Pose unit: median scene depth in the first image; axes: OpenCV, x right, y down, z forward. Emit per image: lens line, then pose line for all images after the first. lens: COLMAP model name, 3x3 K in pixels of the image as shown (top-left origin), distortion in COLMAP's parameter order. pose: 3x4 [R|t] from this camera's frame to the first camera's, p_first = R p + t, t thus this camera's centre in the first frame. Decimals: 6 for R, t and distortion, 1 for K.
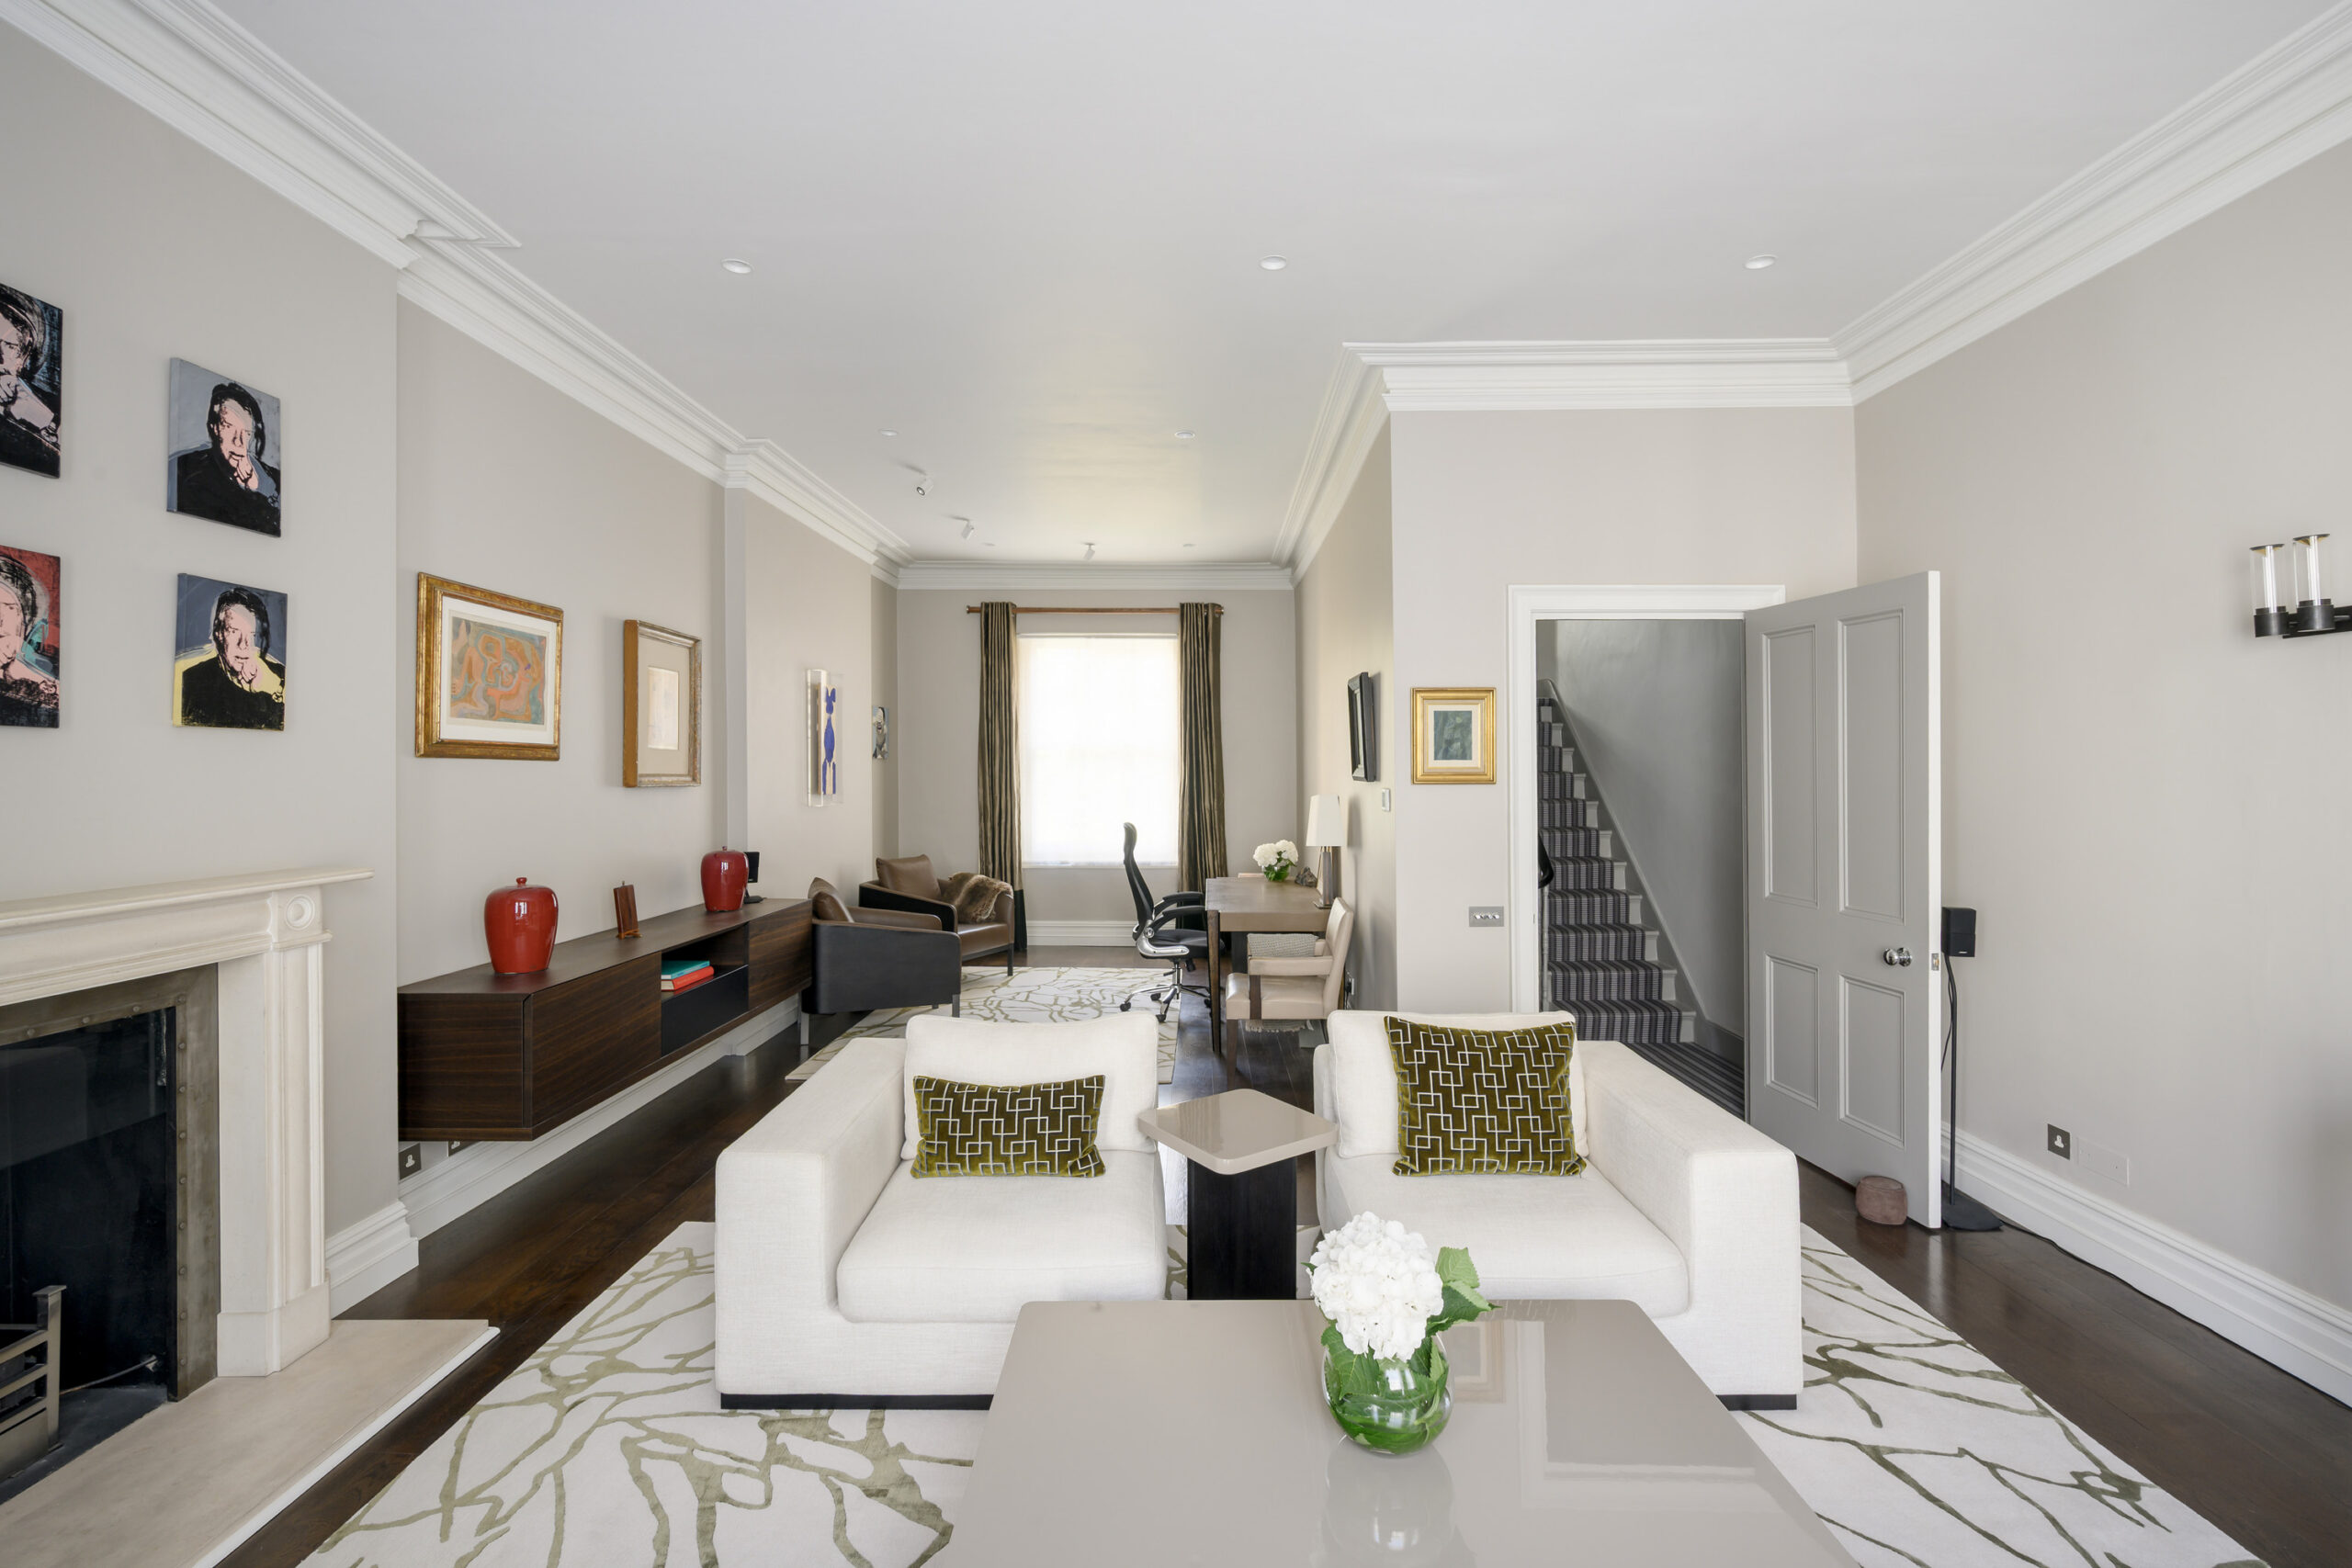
lens RADIAL K [[1037.7, 0, 1172.1], [0, 1037.7, 770.4], [0, 0, 1]] dist [0.000570, 0.000749]
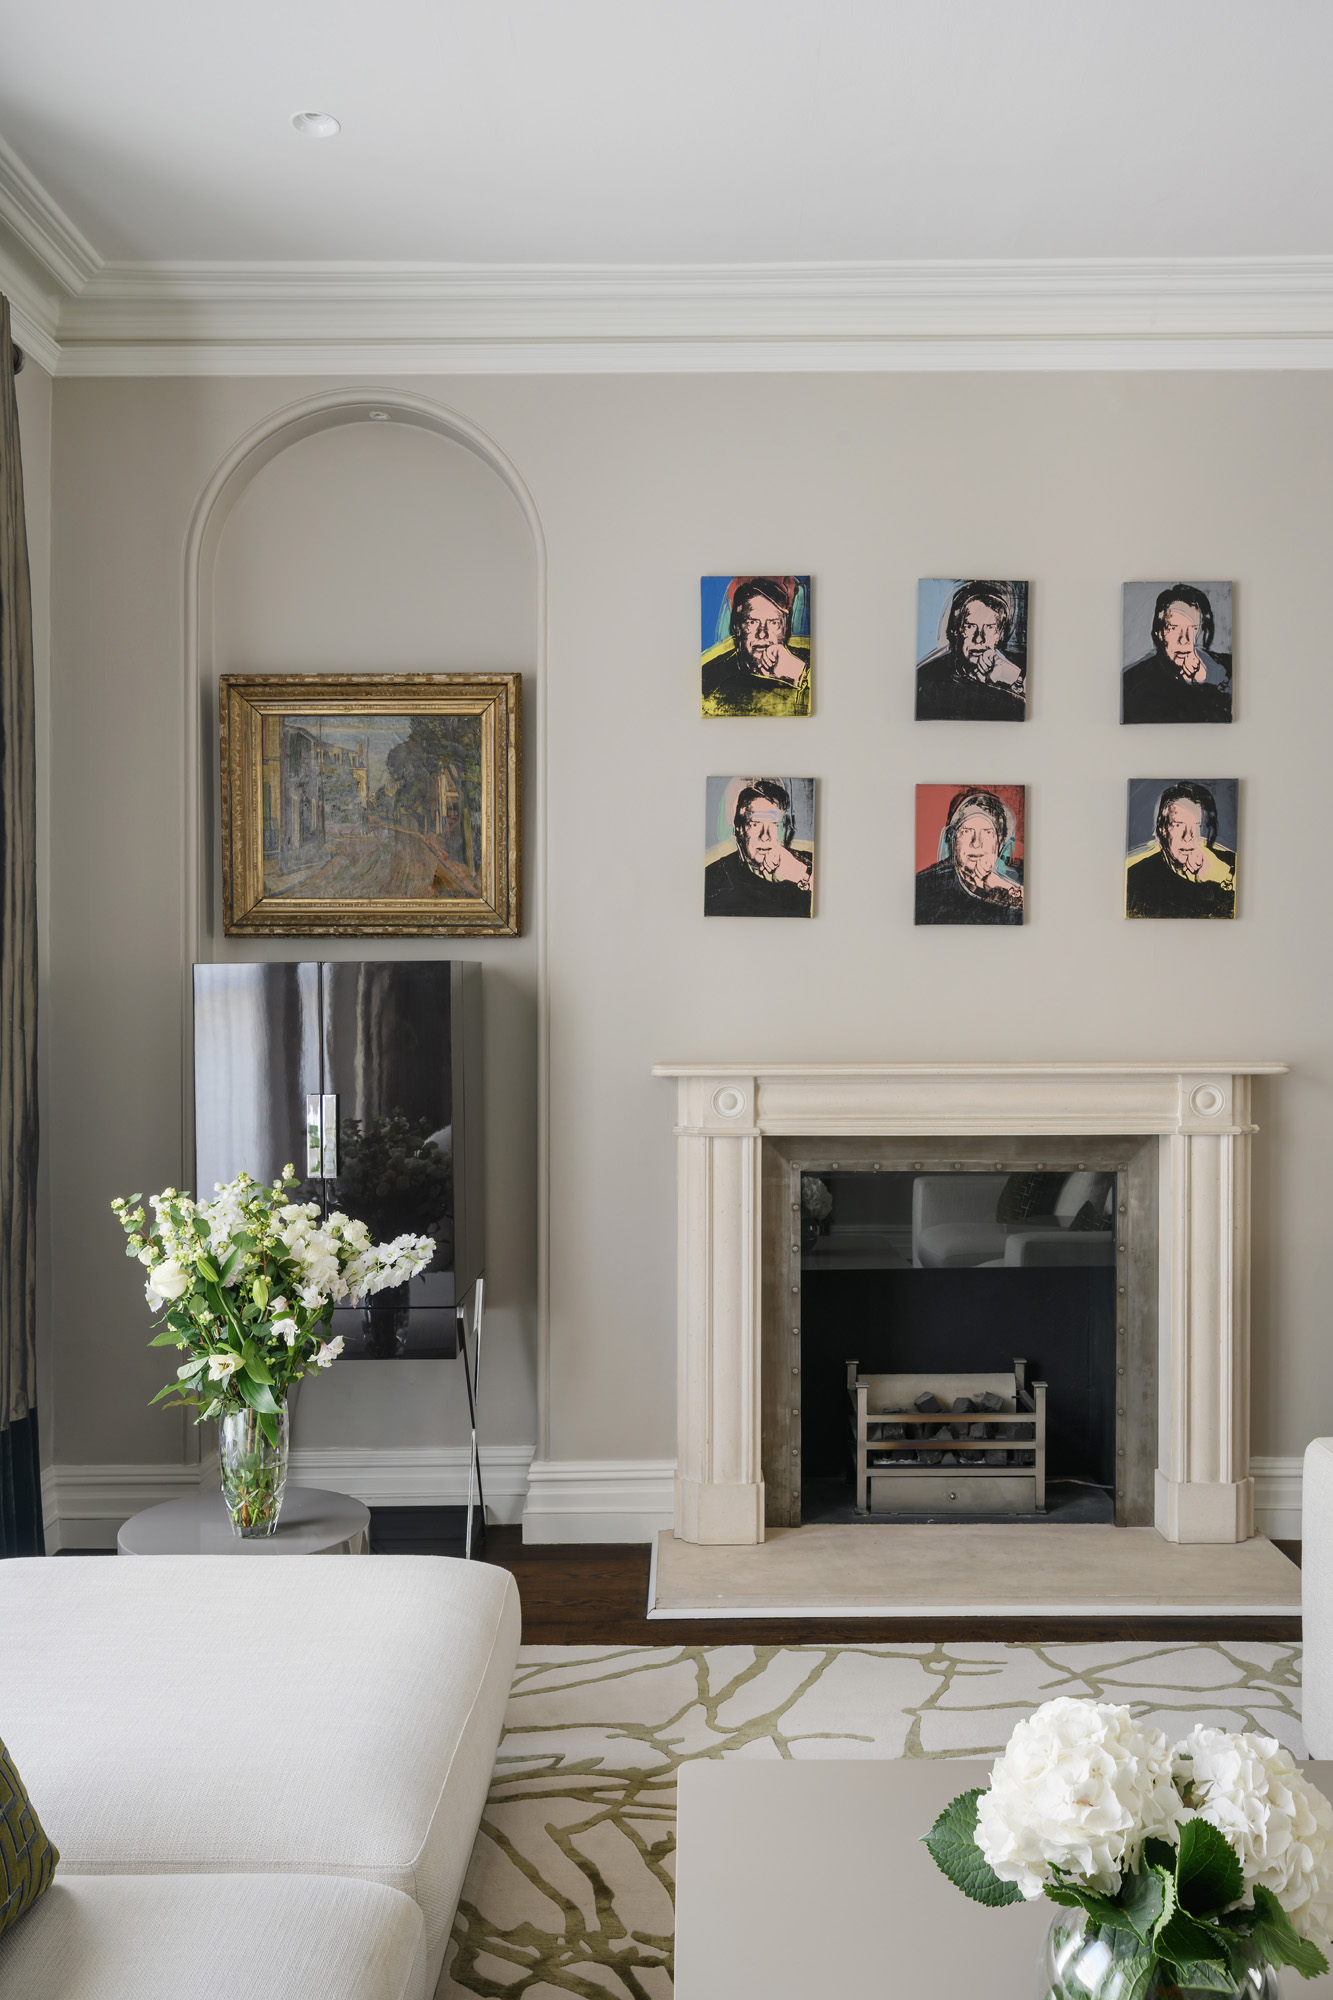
lens RADIAL K [[1625.6, 0, 679.7], [0, 1625.6, 1027.6], [0, 0, 1]] dist [0.008451, -0.015417]
pose [[0.011576, 0.025655, -0.999604, 0.720713], [-0.000451, 0.999671, 0.025651, 0.026912], [0.999933, 0.000154, 0.011584, 0.483326]]
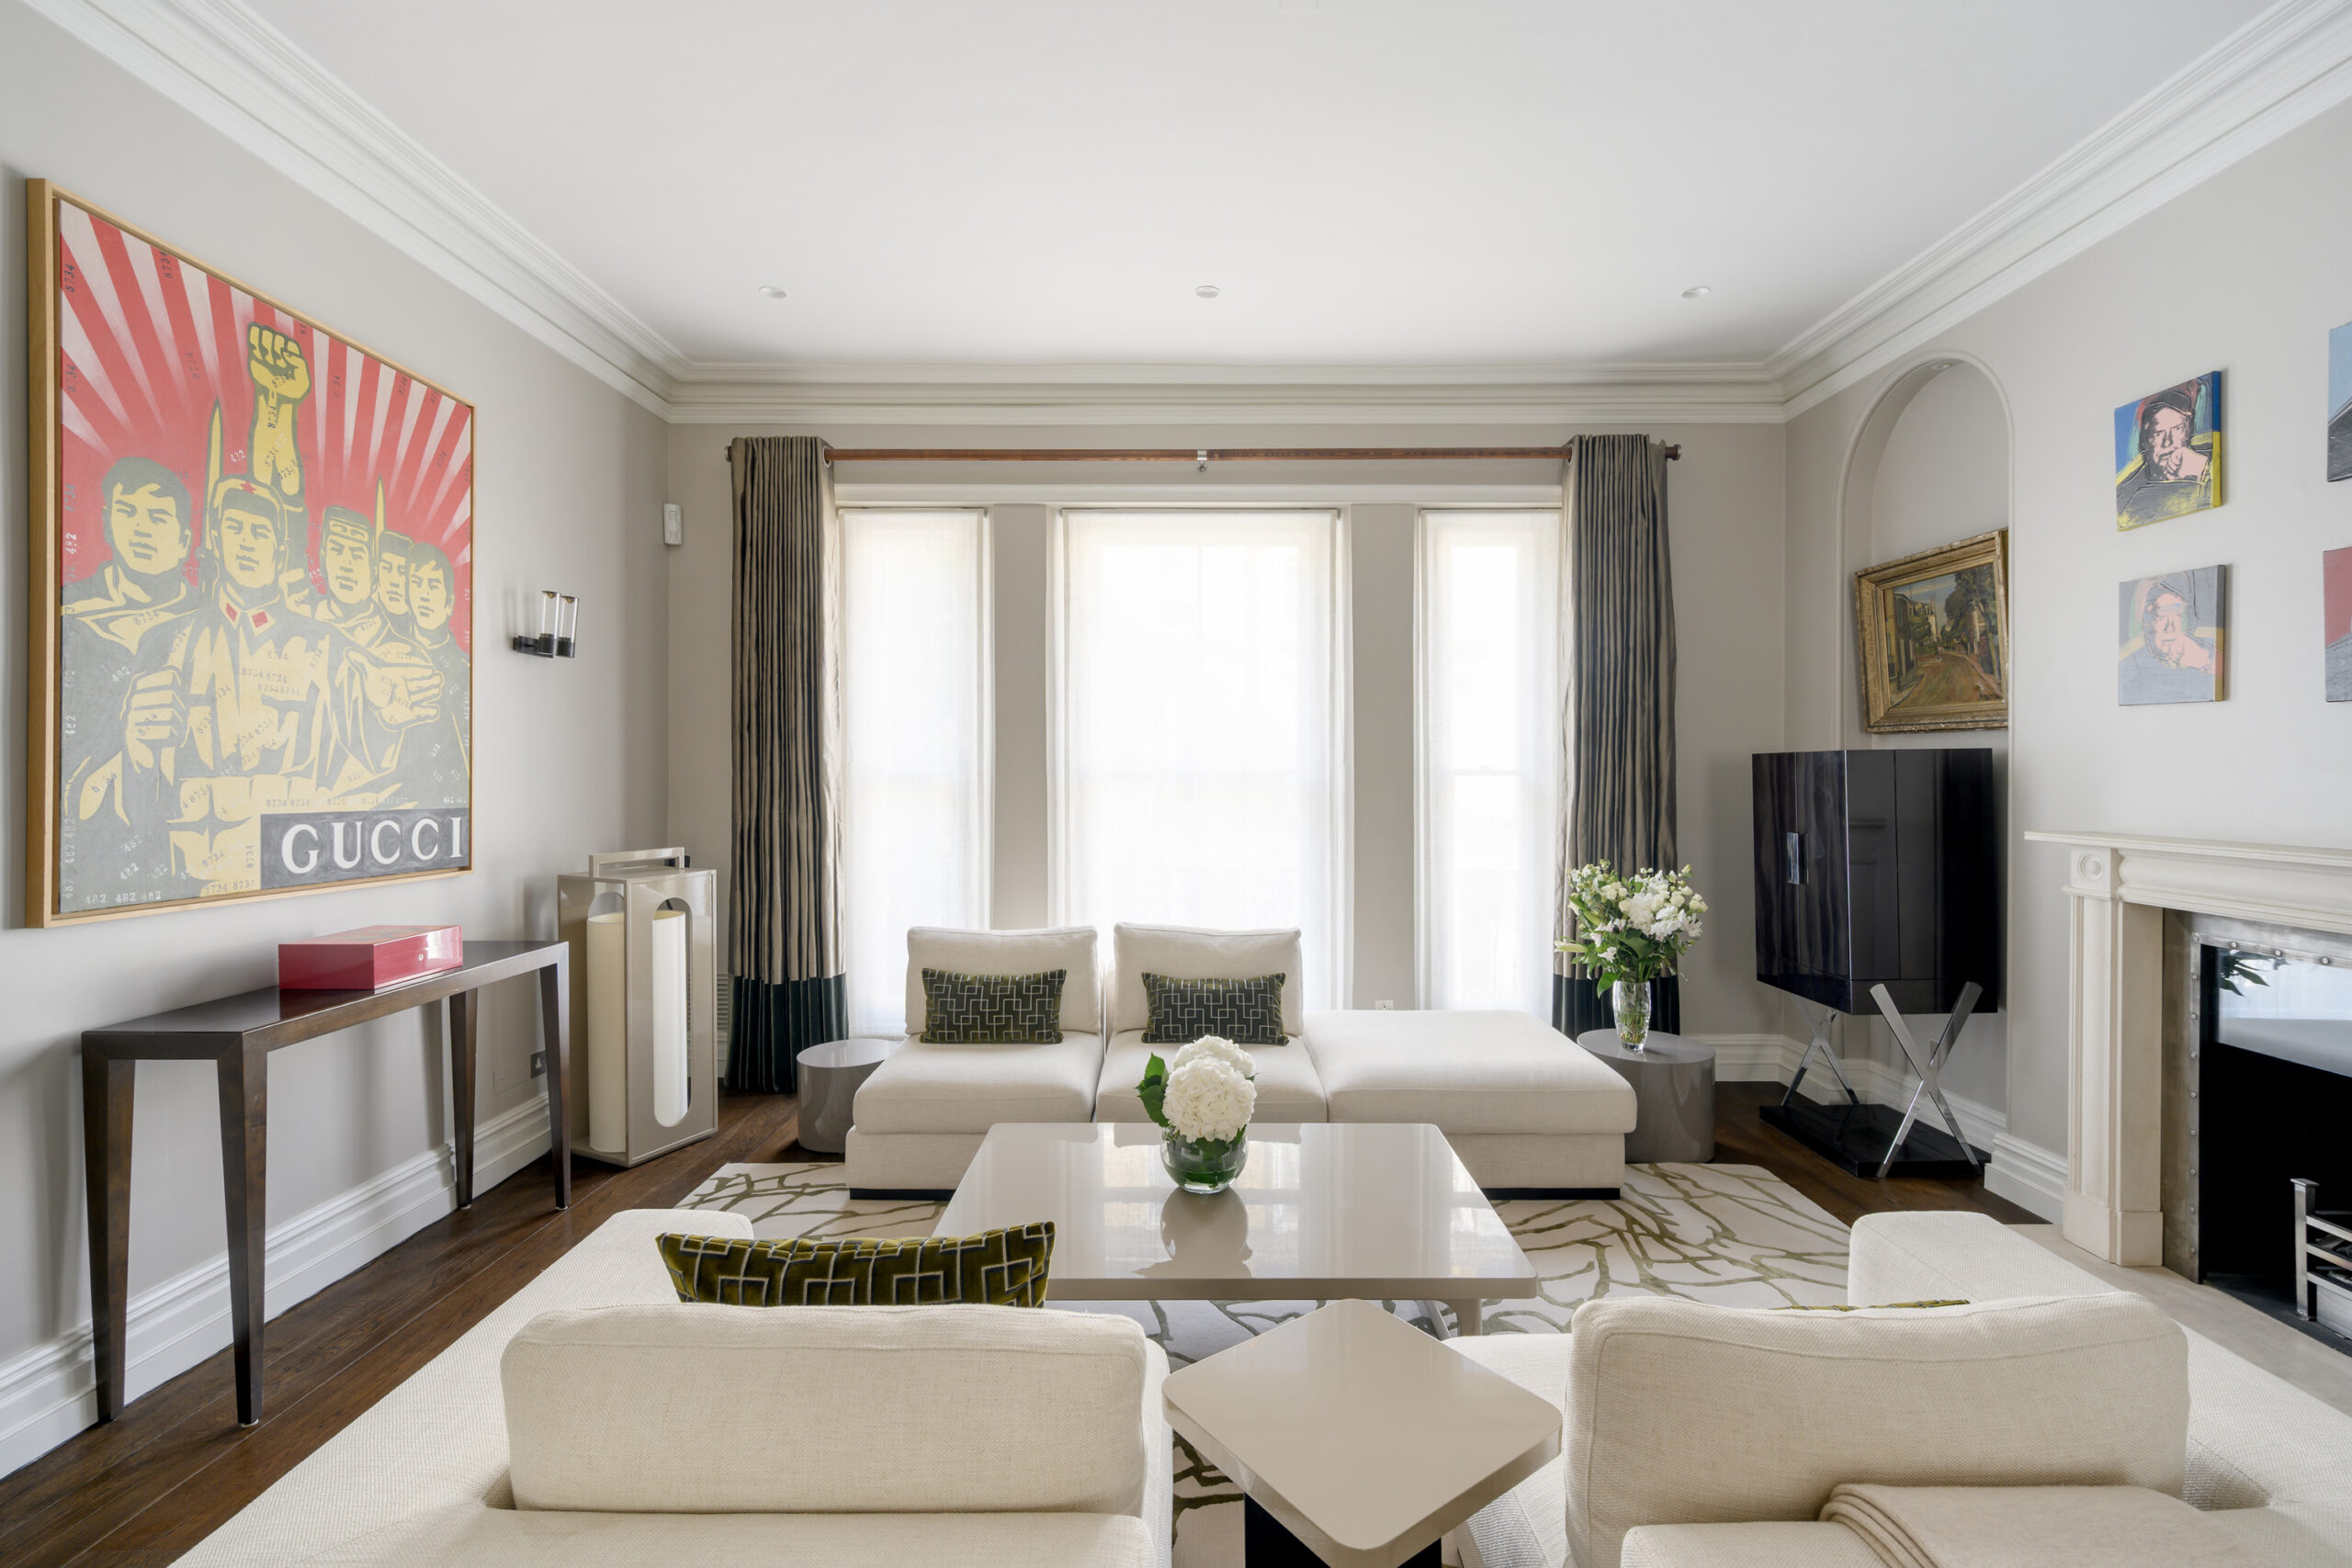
lens RADIAL K [[1037.7, 0, 1187.9], [0, 1037.7, 778.9], [0, 0, 1]] dist [0.000570, 0.000749]
pose [[-0.999880, 0.007250, -0.013711, 0.168121], [0.007045, 0.999863, 0.014947, 0.015868], [0.013818, 0.014849, -0.999794, 1.699994]]
